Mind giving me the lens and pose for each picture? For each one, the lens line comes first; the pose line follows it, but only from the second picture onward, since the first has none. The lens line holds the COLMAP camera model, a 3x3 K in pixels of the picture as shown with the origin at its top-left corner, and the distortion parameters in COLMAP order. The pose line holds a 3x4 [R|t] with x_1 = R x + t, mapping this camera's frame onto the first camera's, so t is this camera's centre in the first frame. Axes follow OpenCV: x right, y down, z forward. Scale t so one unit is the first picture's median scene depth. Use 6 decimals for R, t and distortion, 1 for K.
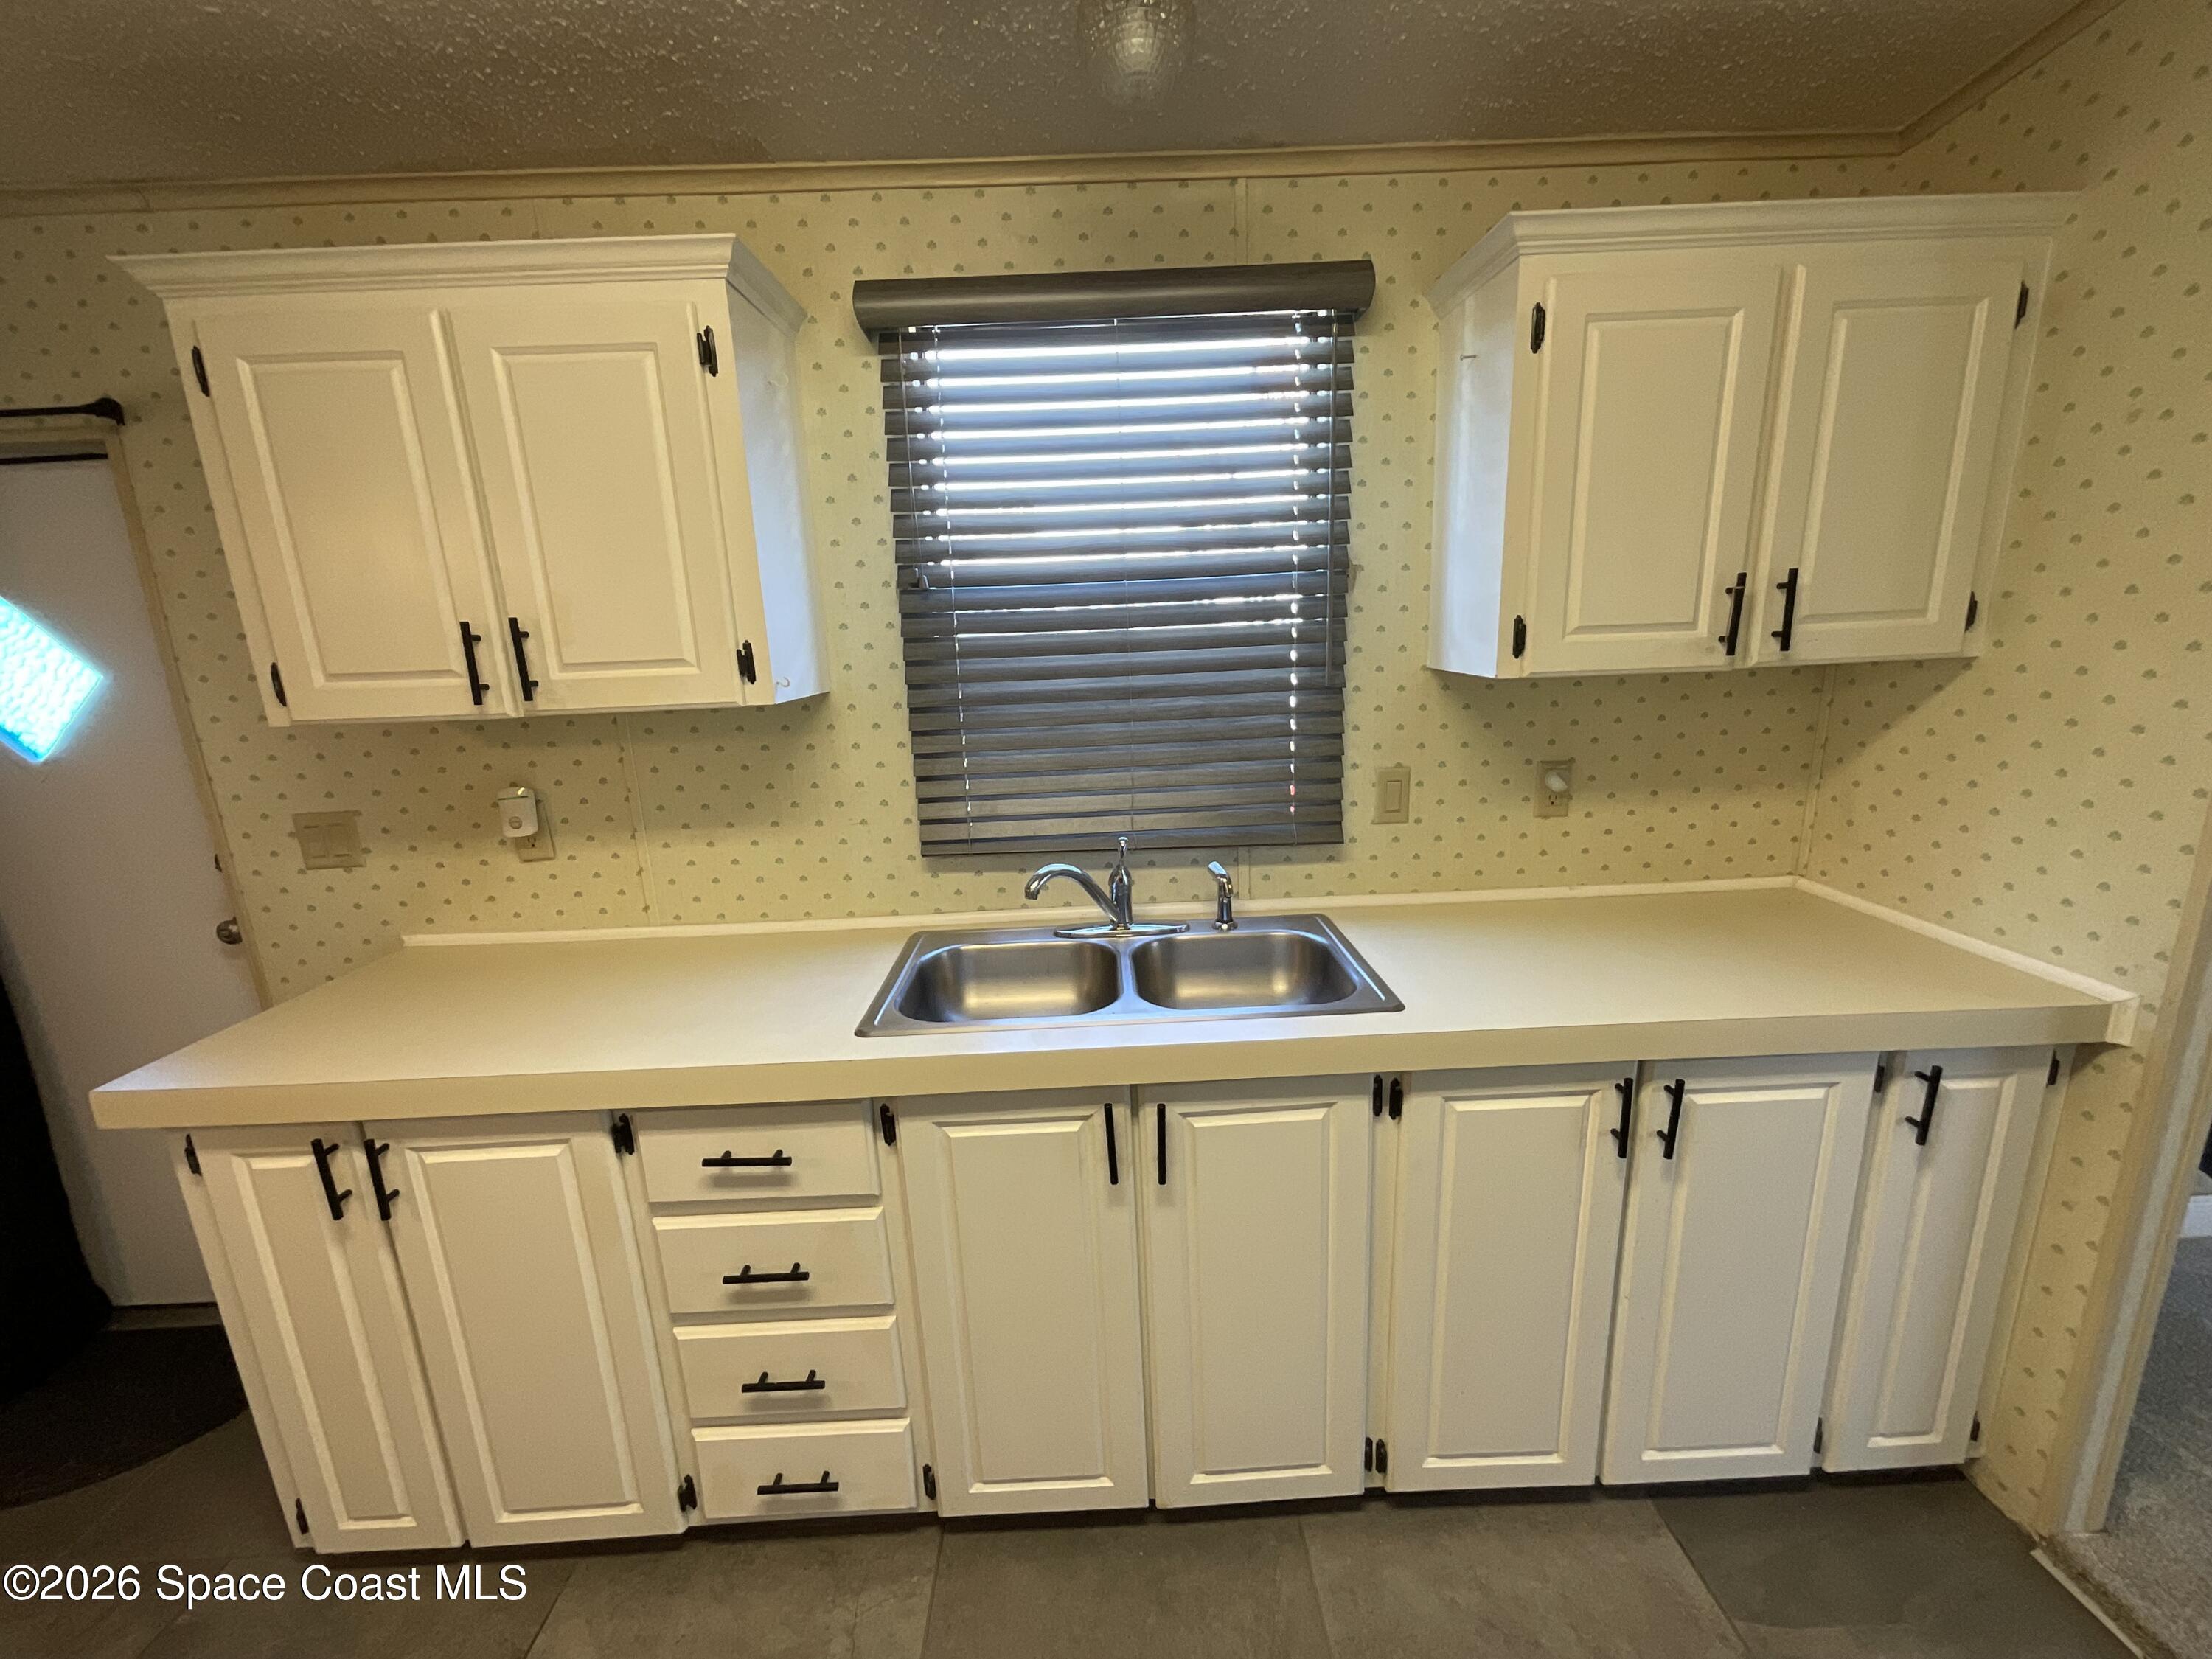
lens RADIAL K [[894.8, 0, 1106.6], [0, 894.8, 830.5], [0, 0, 1]] dist [0.000208, 0.000352]
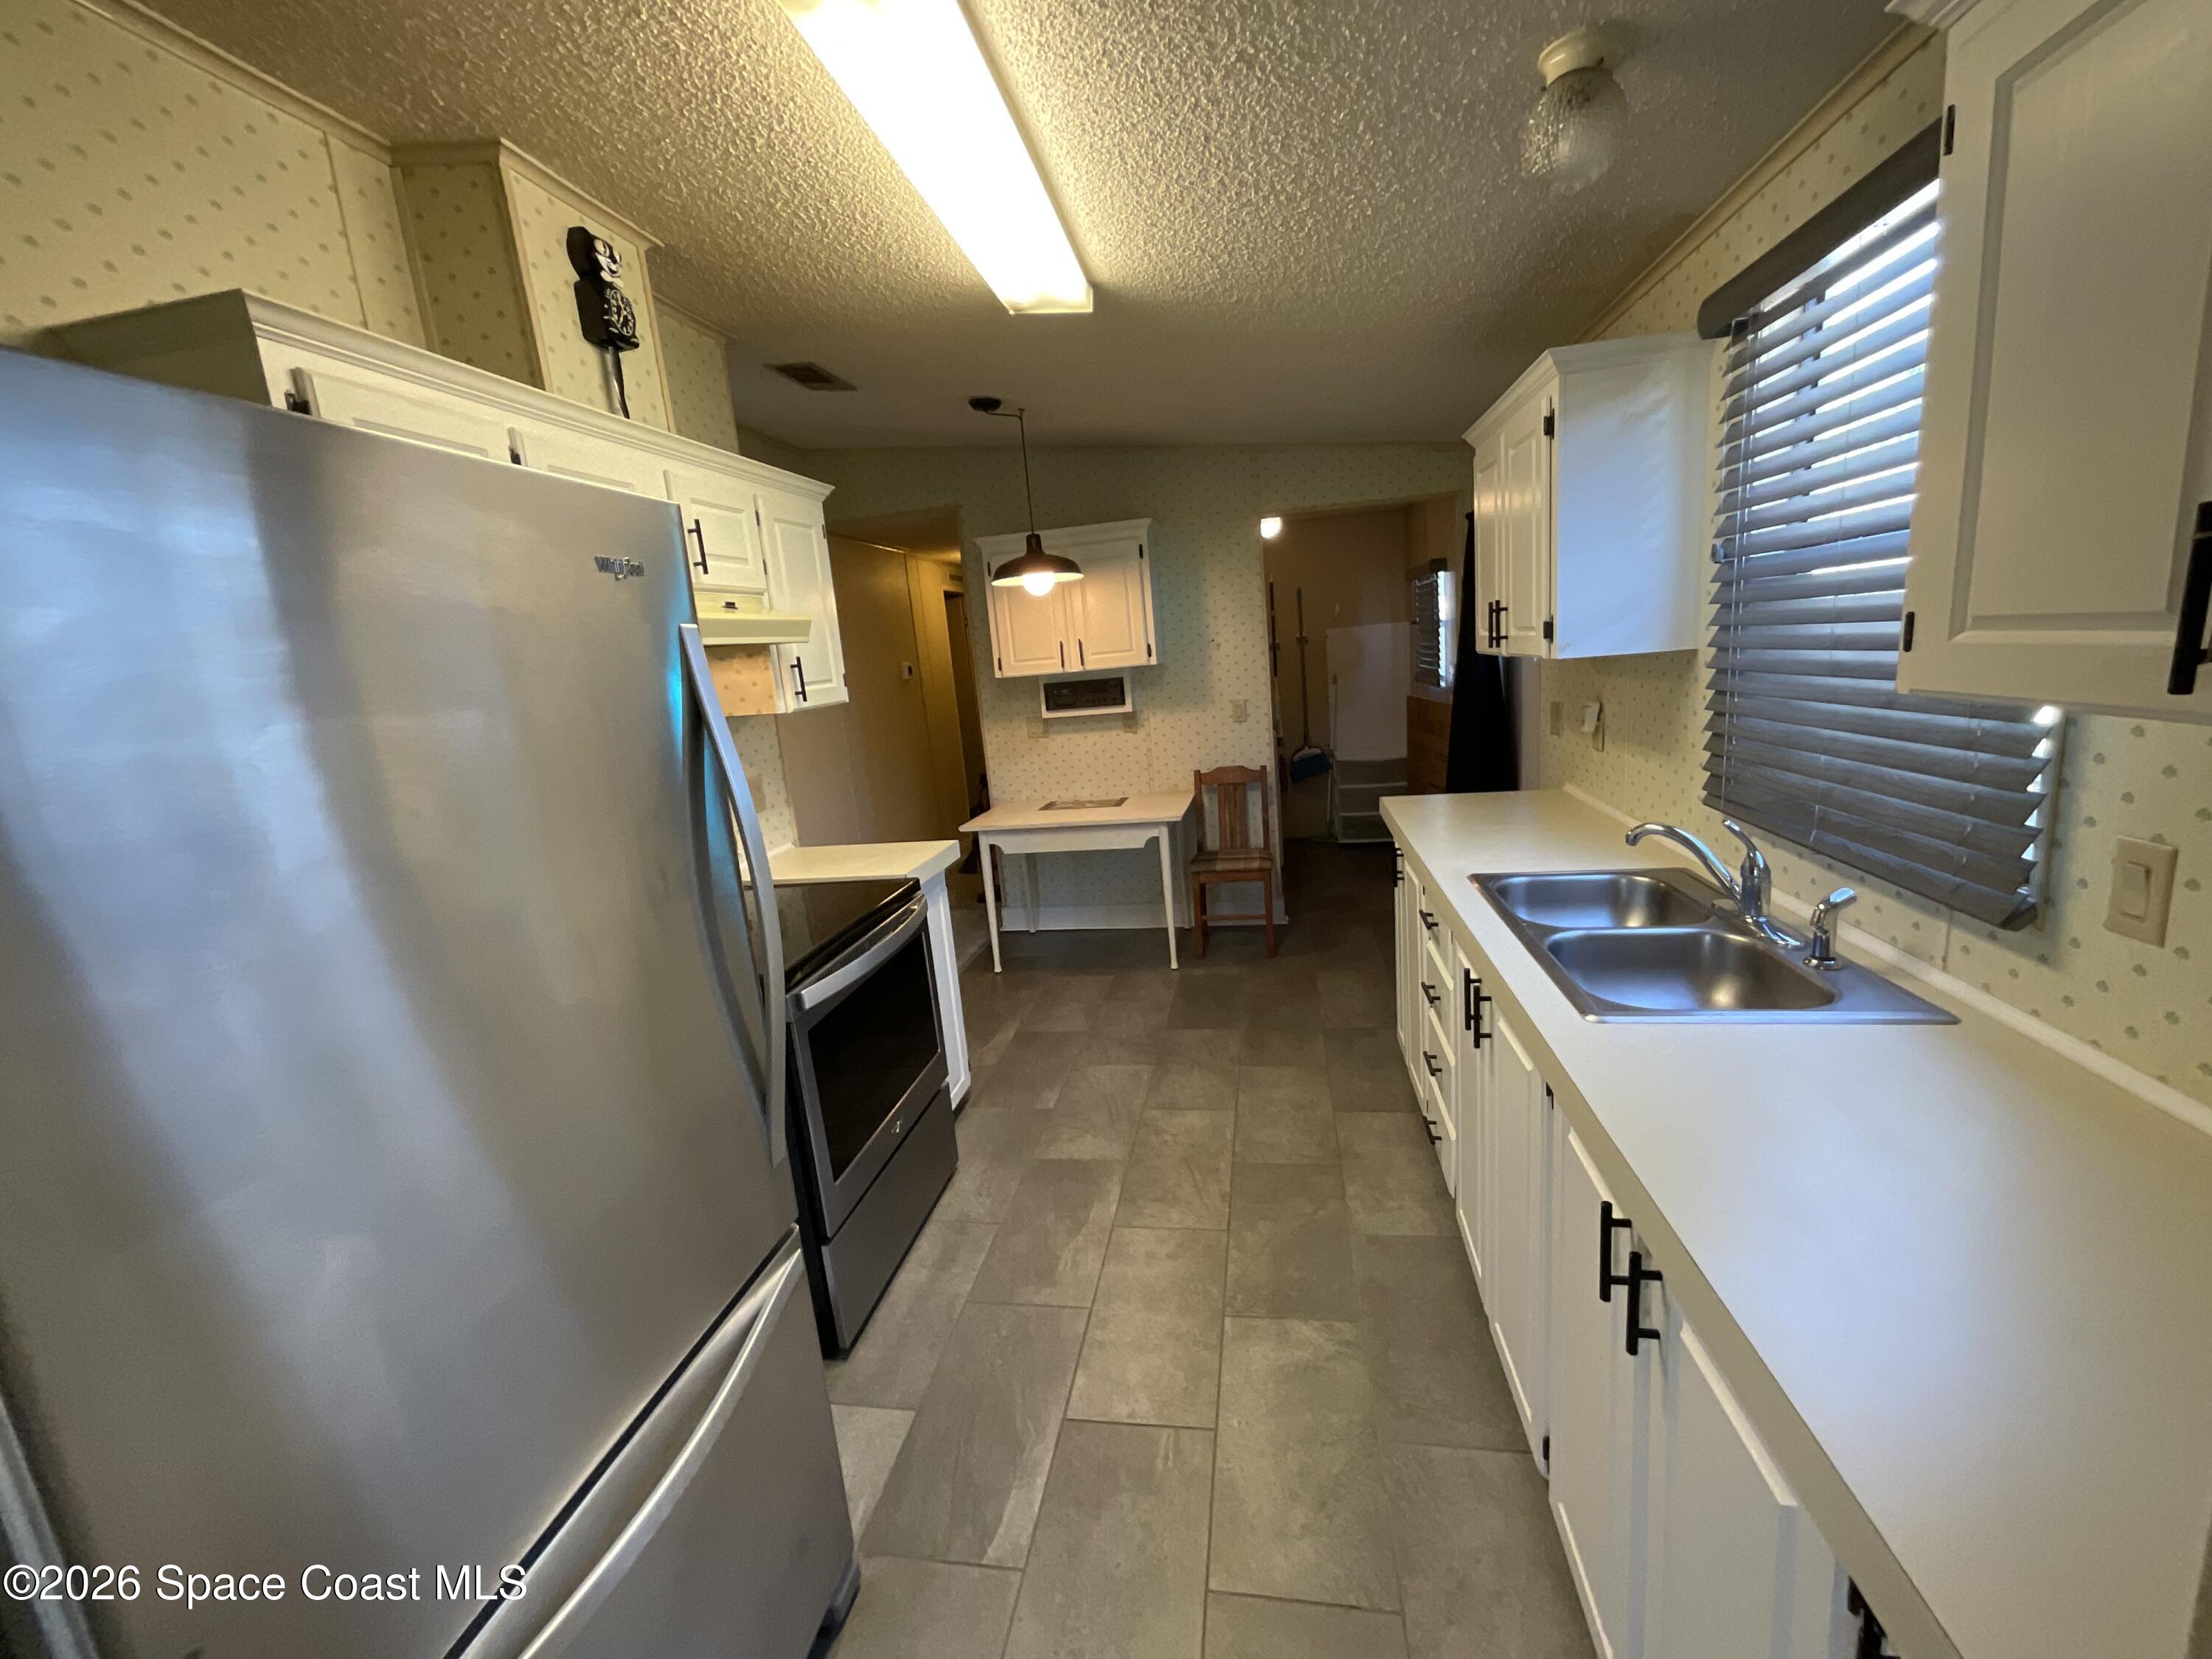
lens RADIAL K [[901.1, 0, 1107.9], [0, 901.1, 836.5], [0, 0, 1]] dist [0.000625, 0.000384]
pose [[-0.192686, 0.254725, -0.947622, 0.984292], [-0.127911, 0.950959, 0.281631, -0.149097], [0.972888, 0.175478, -0.150655, 0.455032]]
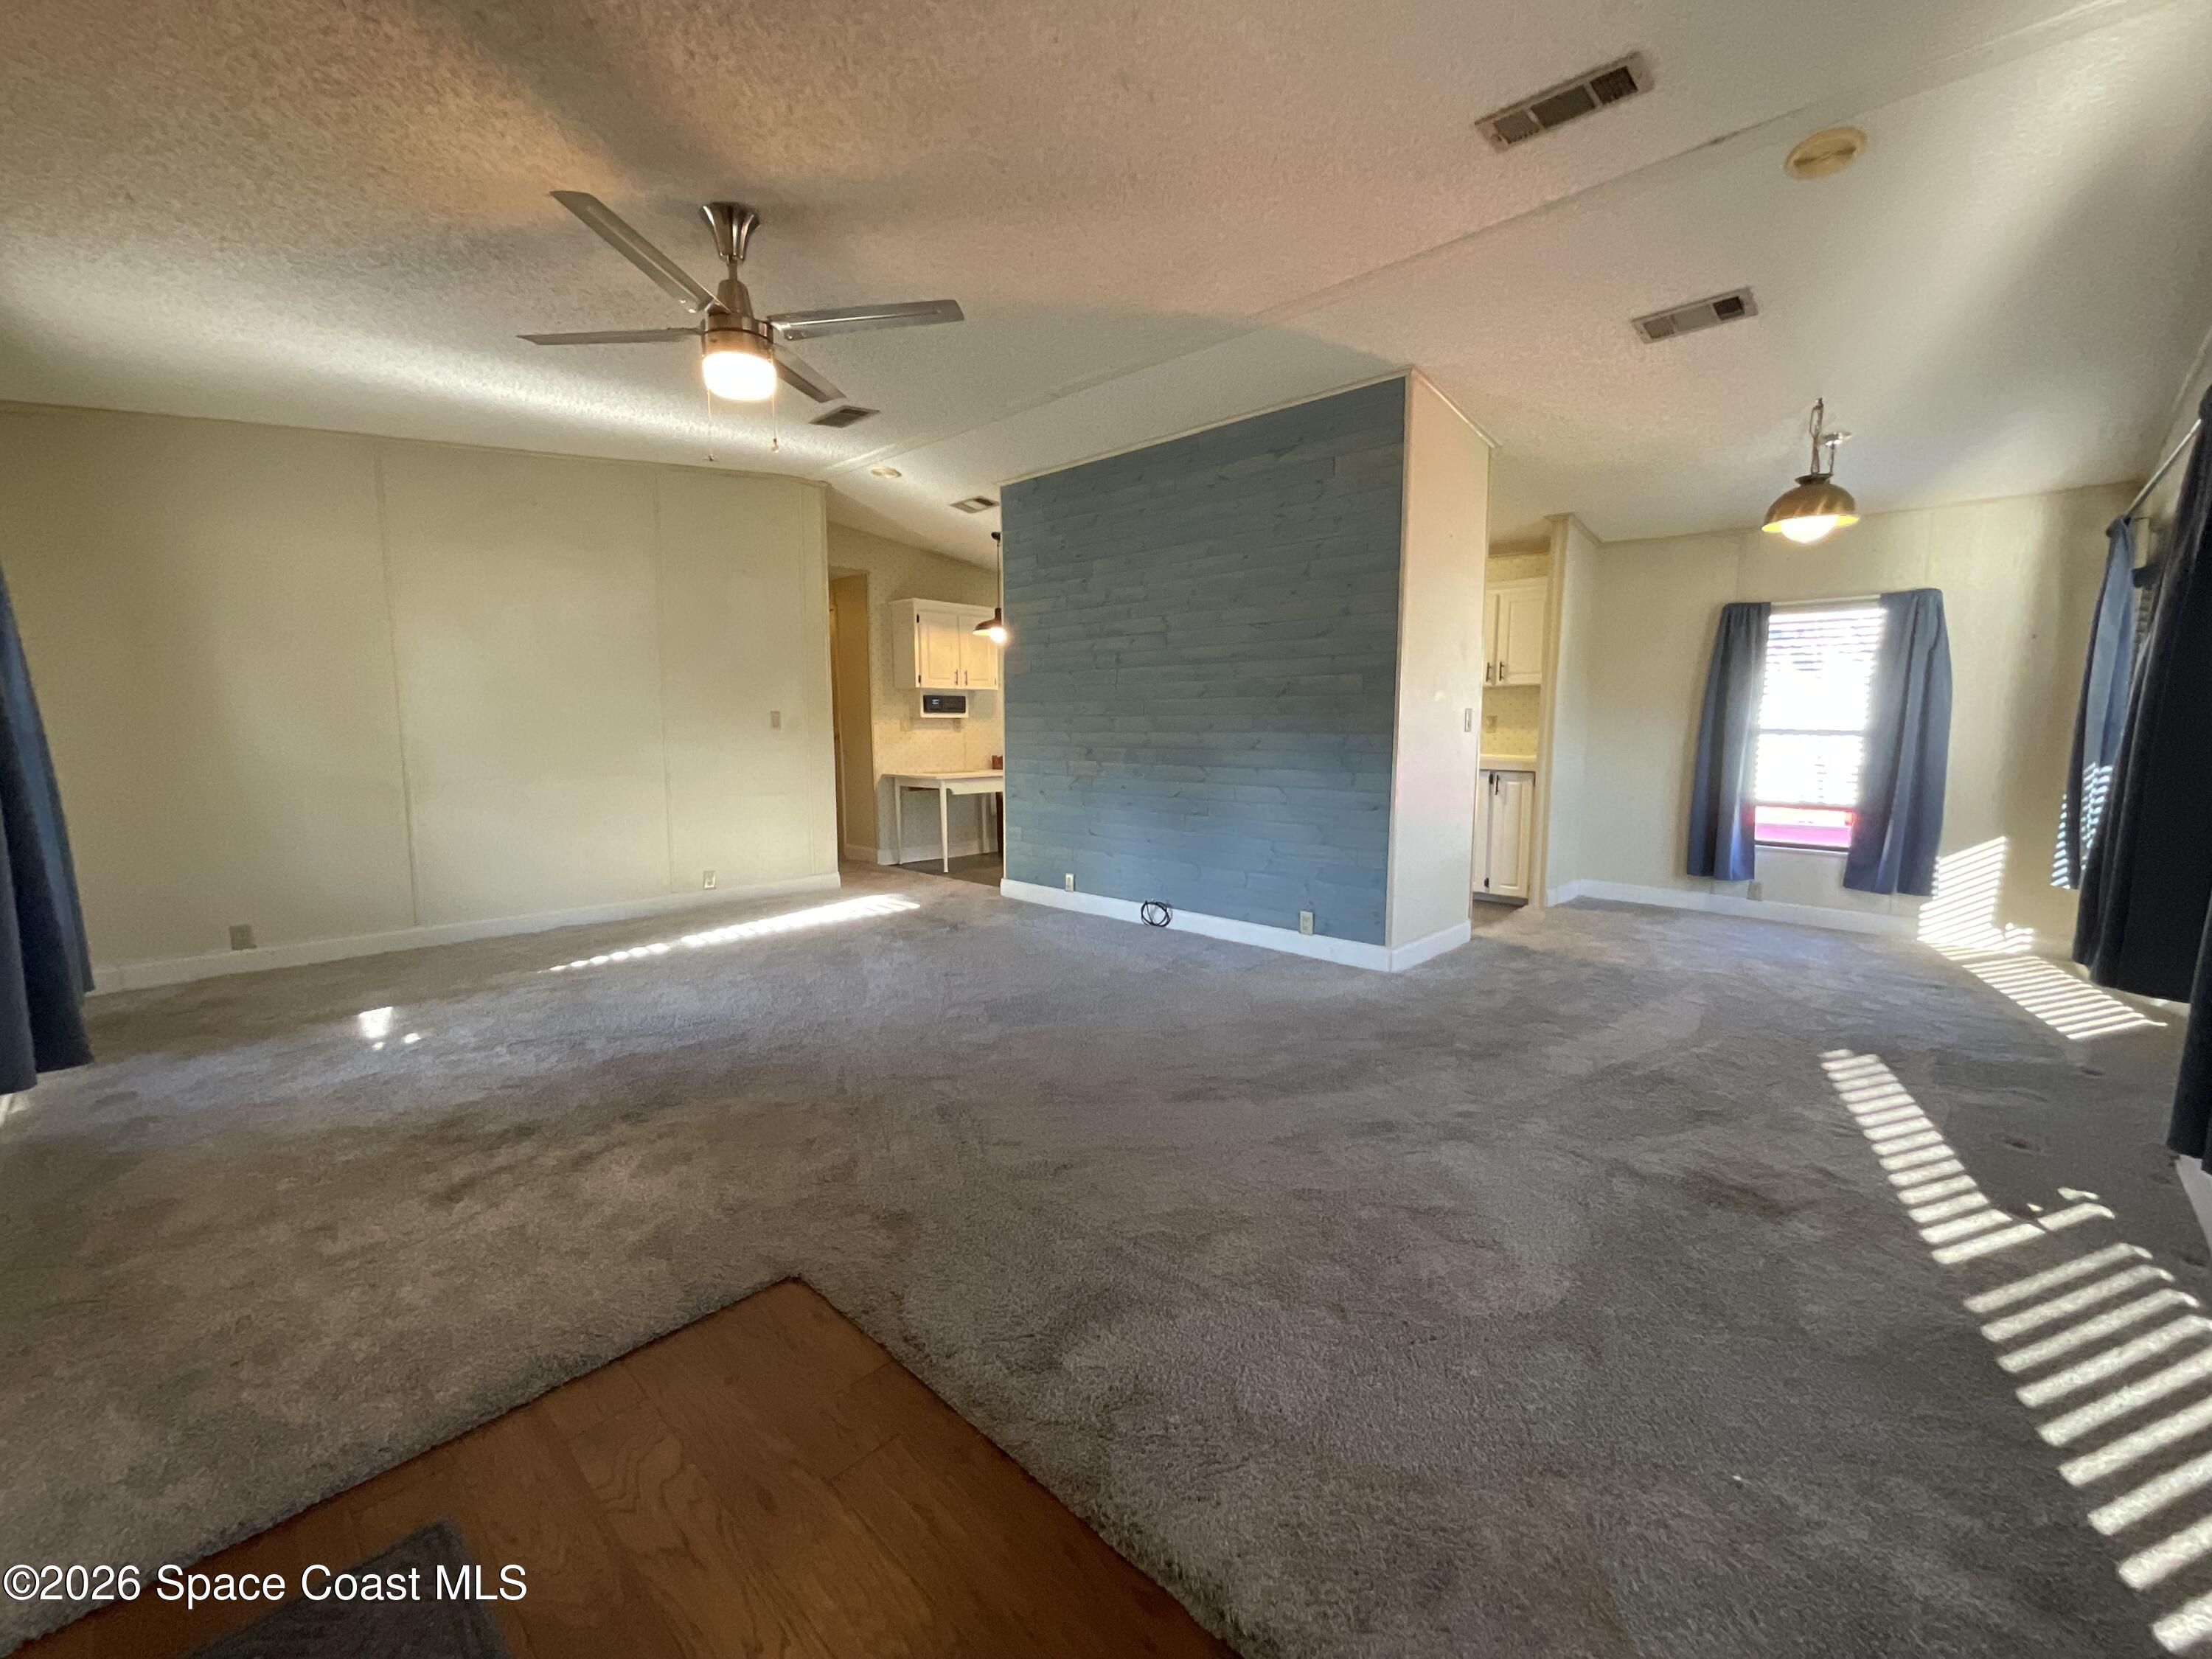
lens RADIAL K [[901.1, 0, 1107.9], [0, 901.1, 836.5], [0, 0, 1]] dist [0.000625, 0.000384]
pose [[0.713136, 0.133384, -0.688219, 1.909276], [-0.189826, 0.981797, -0.006416, 0.666793], [0.674835, 0.135218, 0.725475, -2.446221]]
